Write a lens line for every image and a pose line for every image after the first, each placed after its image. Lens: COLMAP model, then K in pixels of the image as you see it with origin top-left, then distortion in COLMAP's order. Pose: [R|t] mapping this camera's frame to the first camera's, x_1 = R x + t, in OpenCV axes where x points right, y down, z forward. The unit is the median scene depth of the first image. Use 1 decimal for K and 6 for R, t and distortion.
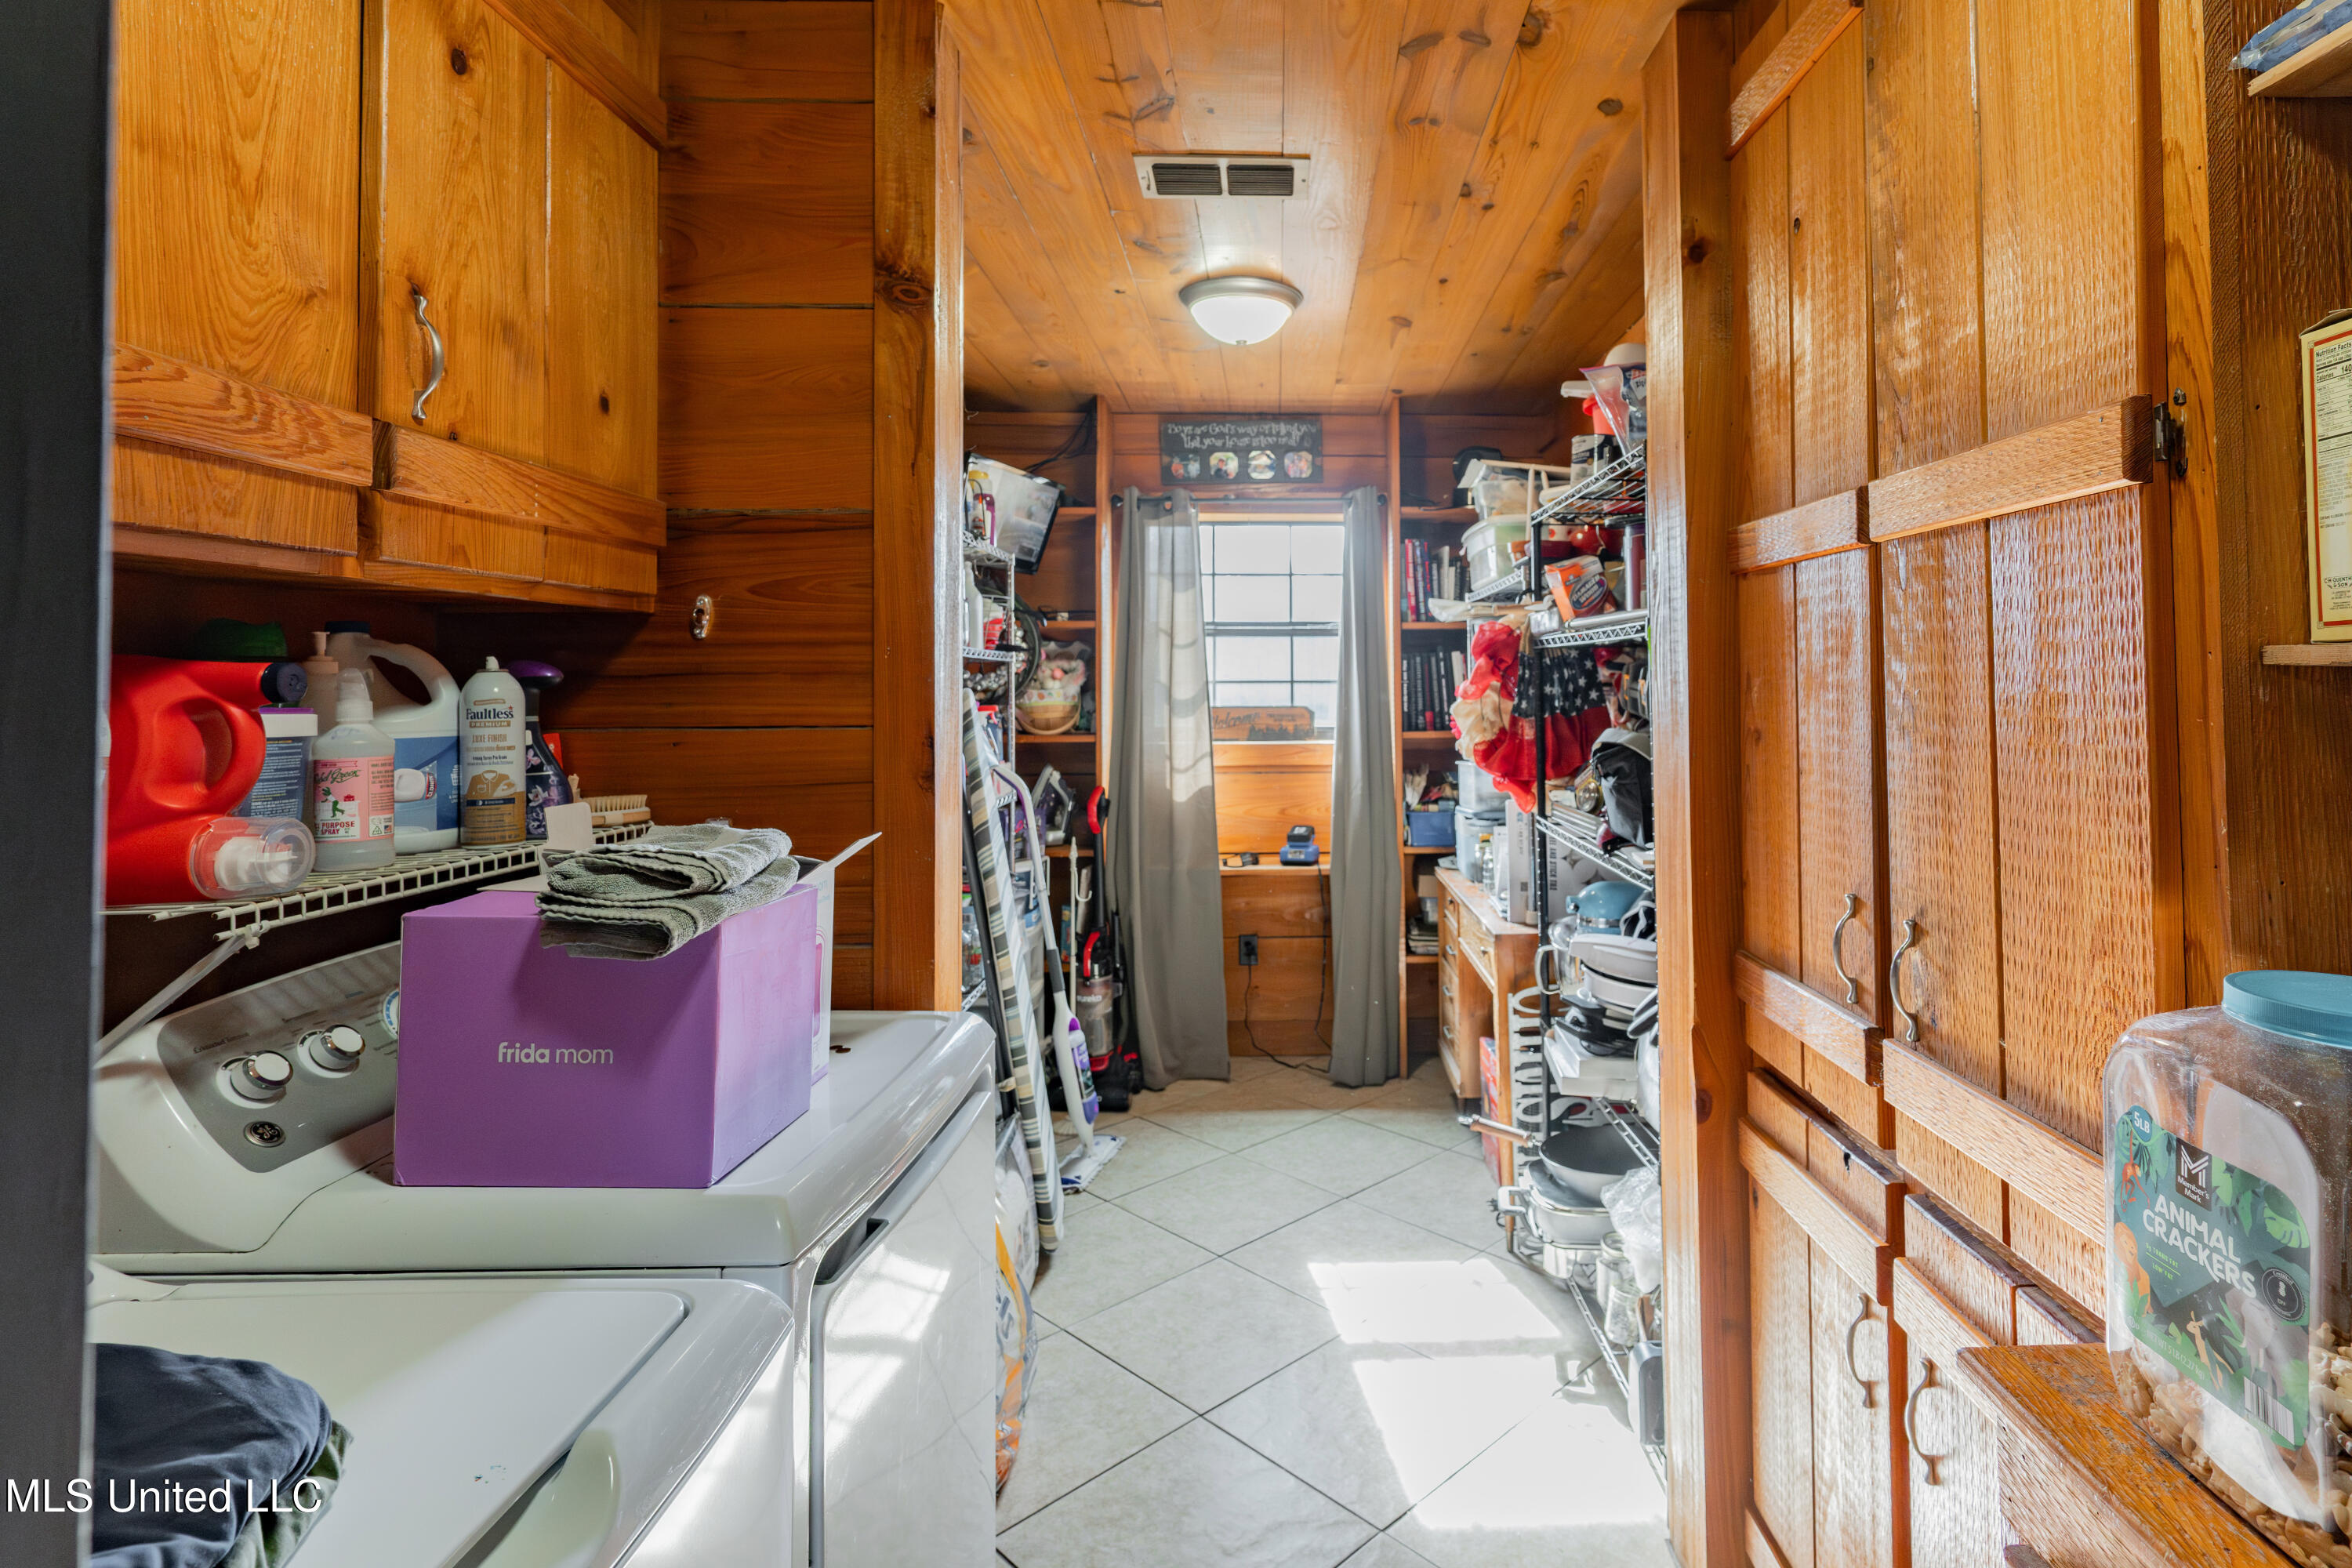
lens RADIAL K [[1154.6, 0, 1295.8], [0, 1154.6, 657.9], [0, 0, 1]] dist [-0.000285, 0.001312]
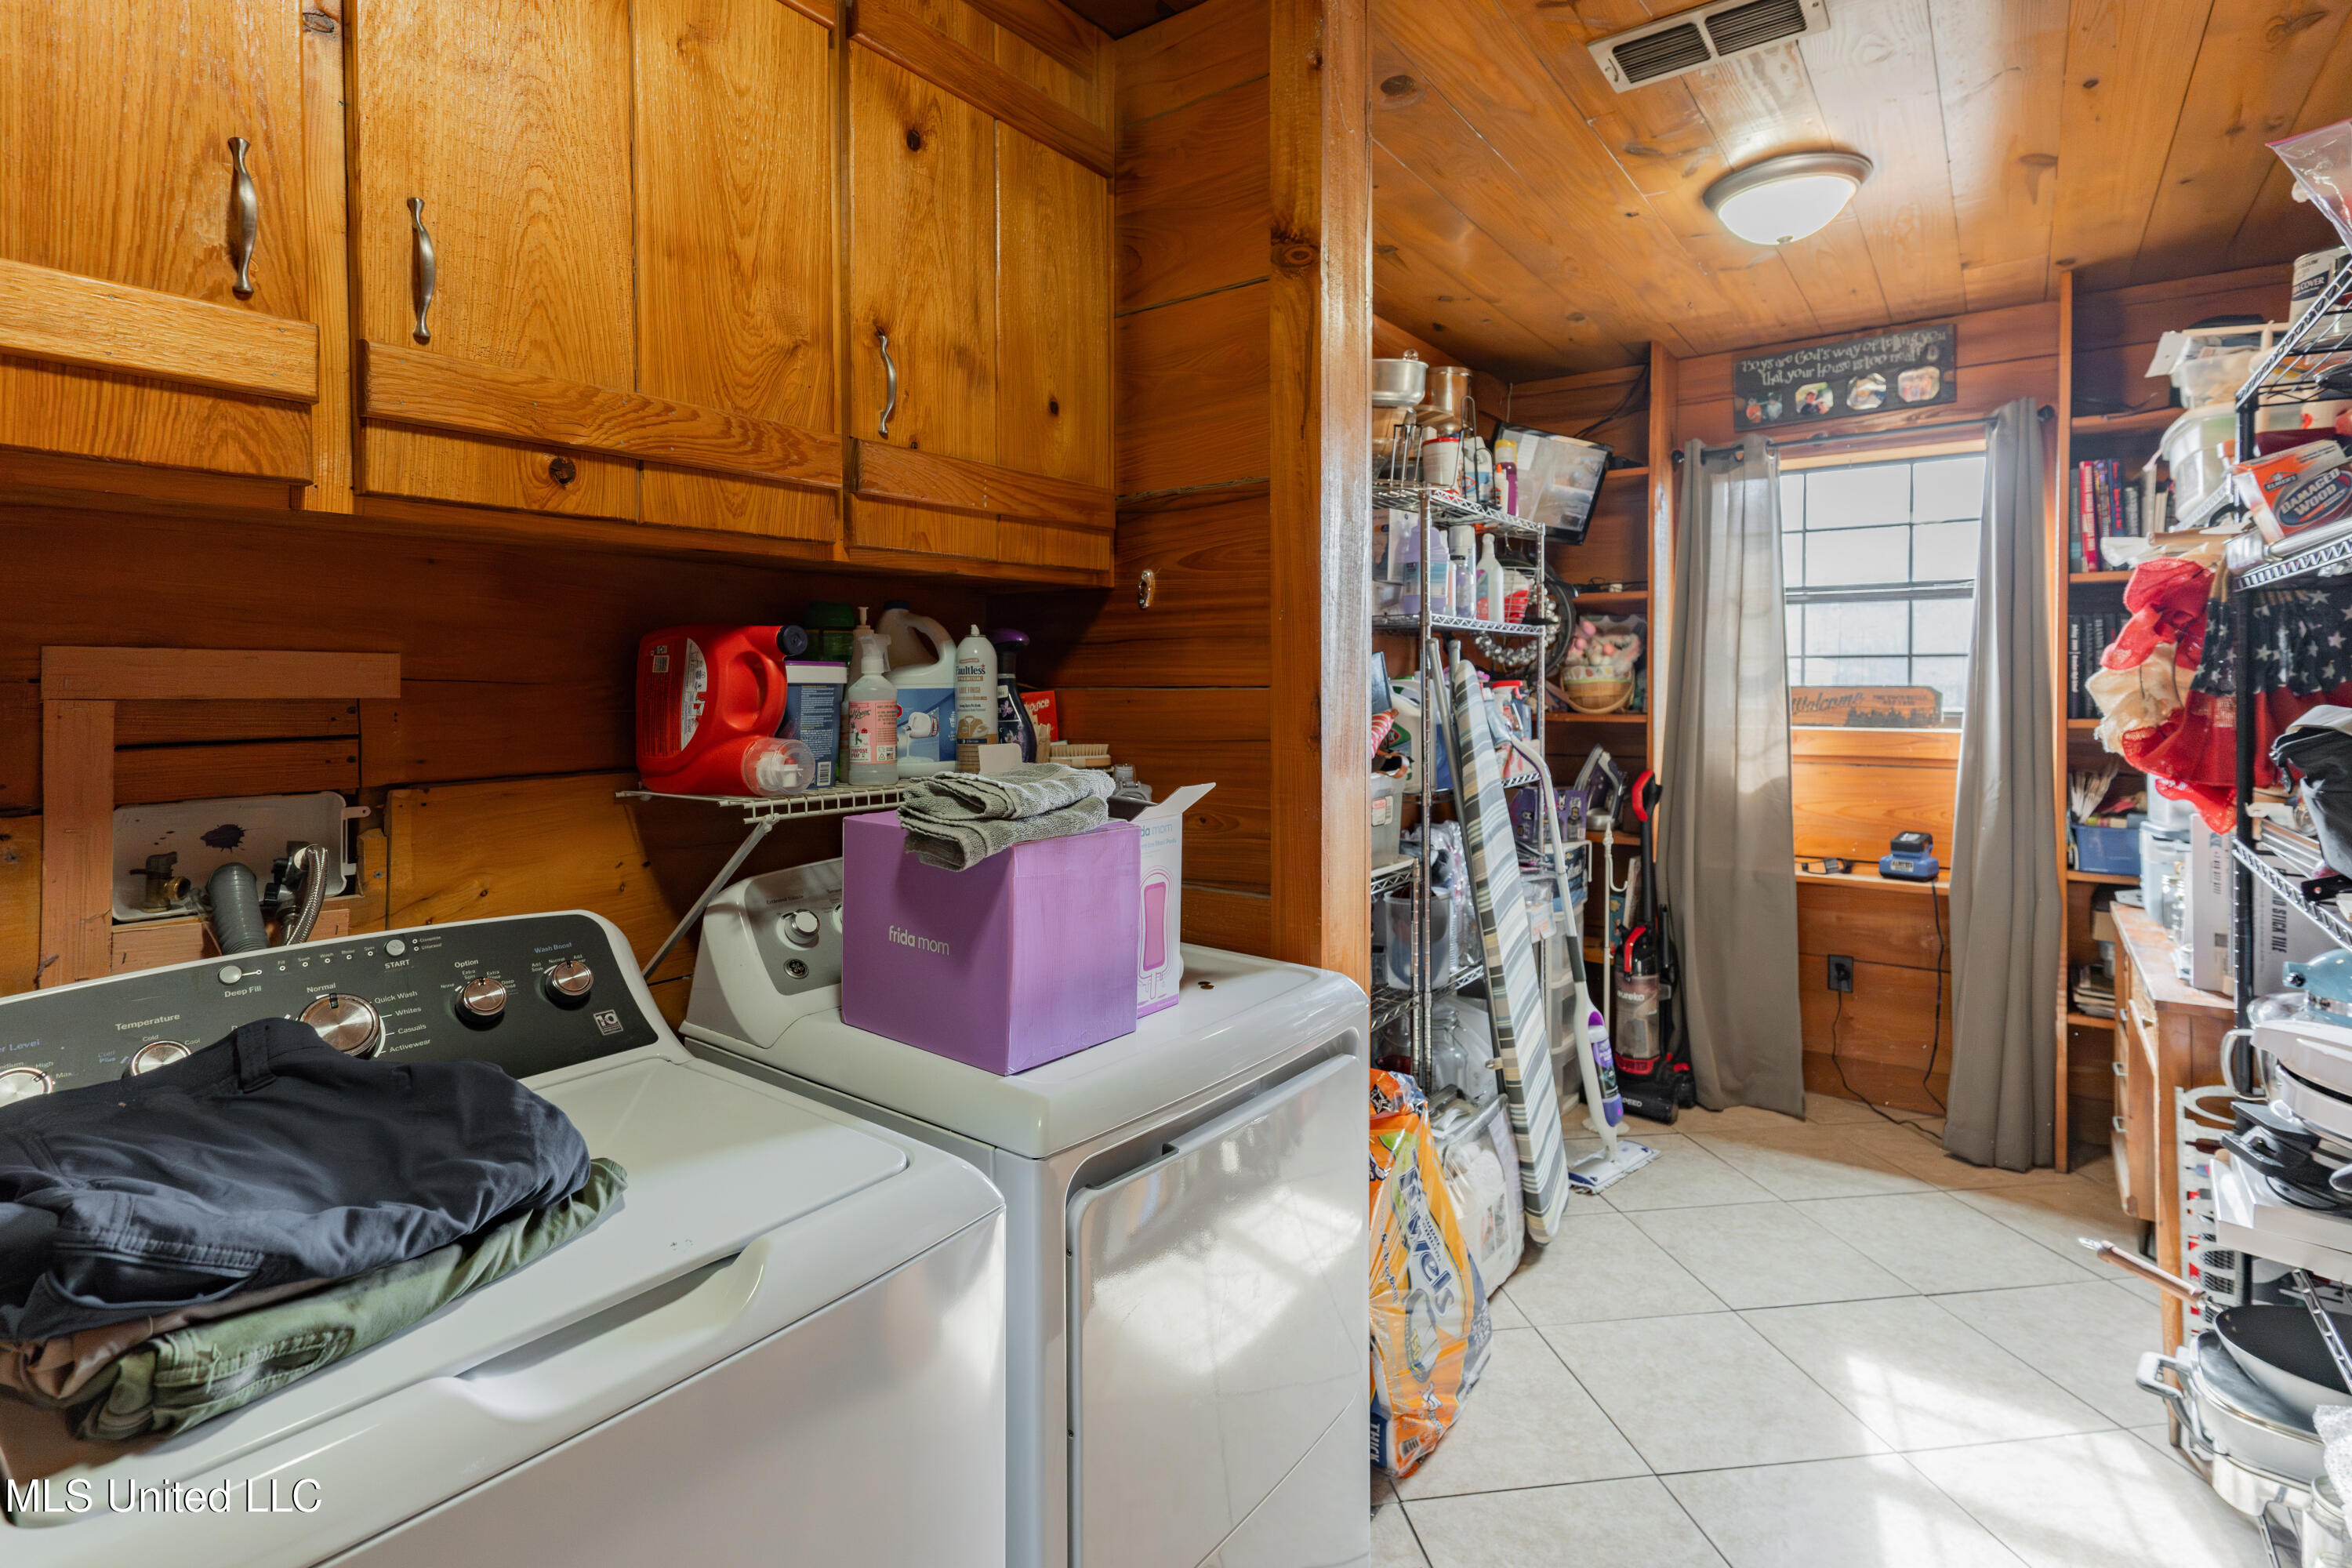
lens RADIAL K [[1122.4, 0, 1176.6], [0, 1122.4, 696.4], [0, 0, 1]] dist [0.000814, 0.000039]
pose [[0.791810, 0.011976, -0.610650, 0.134018], [0.014924, 0.999130, 0.038946, 0.020212], [0.610585, -0.039951, 0.790943, 0.110928]]
